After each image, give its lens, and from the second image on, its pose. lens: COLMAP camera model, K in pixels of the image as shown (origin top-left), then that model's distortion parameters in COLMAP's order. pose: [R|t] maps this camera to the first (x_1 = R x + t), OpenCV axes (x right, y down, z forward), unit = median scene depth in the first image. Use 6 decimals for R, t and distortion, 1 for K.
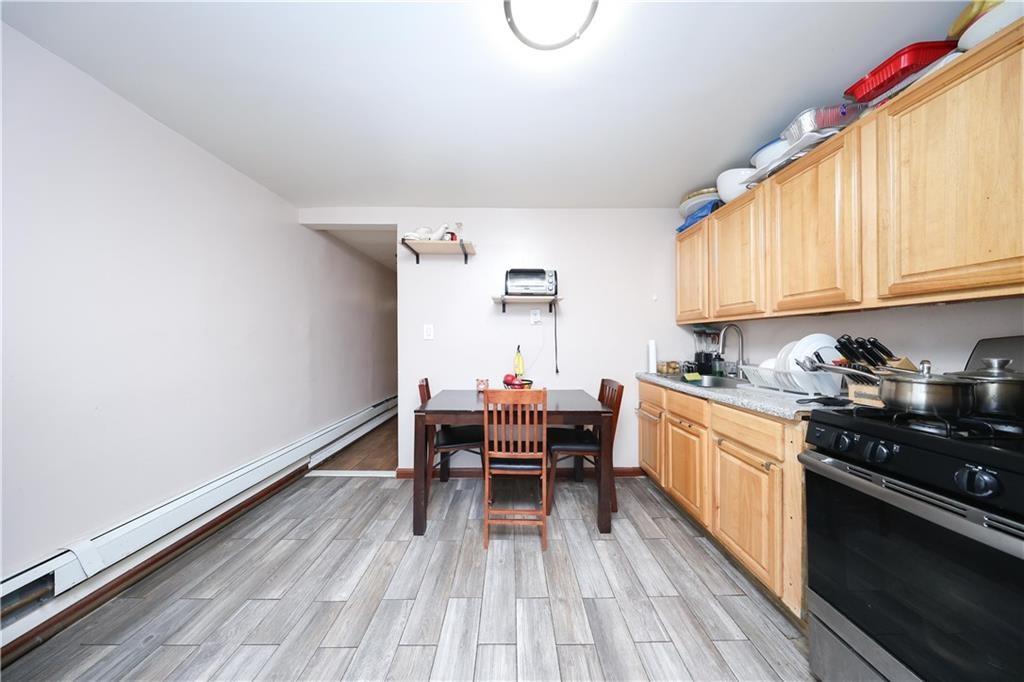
lens RADIAL K [[297.7, 0, 512.6], [0, 297.7, 341.3], [0, 0, 1]] dist [-0.000199, -0.000005]
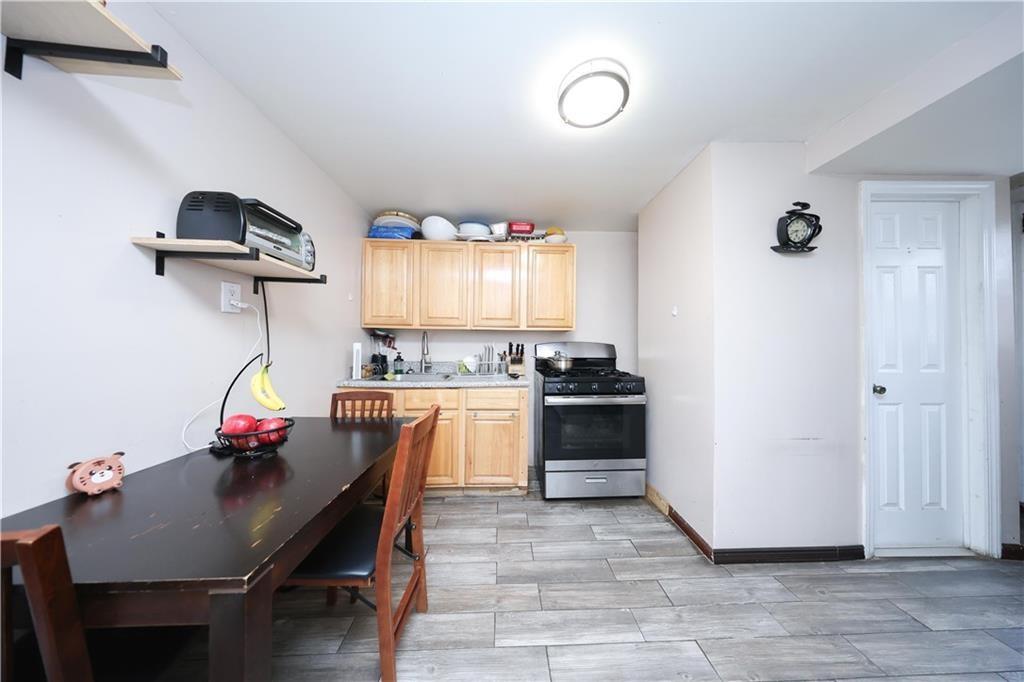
lens RADIAL K [[297.7, 0, 516.0], [0, 297.7, 340.0], [0, 0, 1]] dist [-0.000199, -0.000005]
pose [[-0.041167, 0.013716, 0.999058, -0.783624], [-0.005962, 0.999885, -0.013973, -0.006984], [-0.999135, -0.006531, -0.041080, 0.893453]]
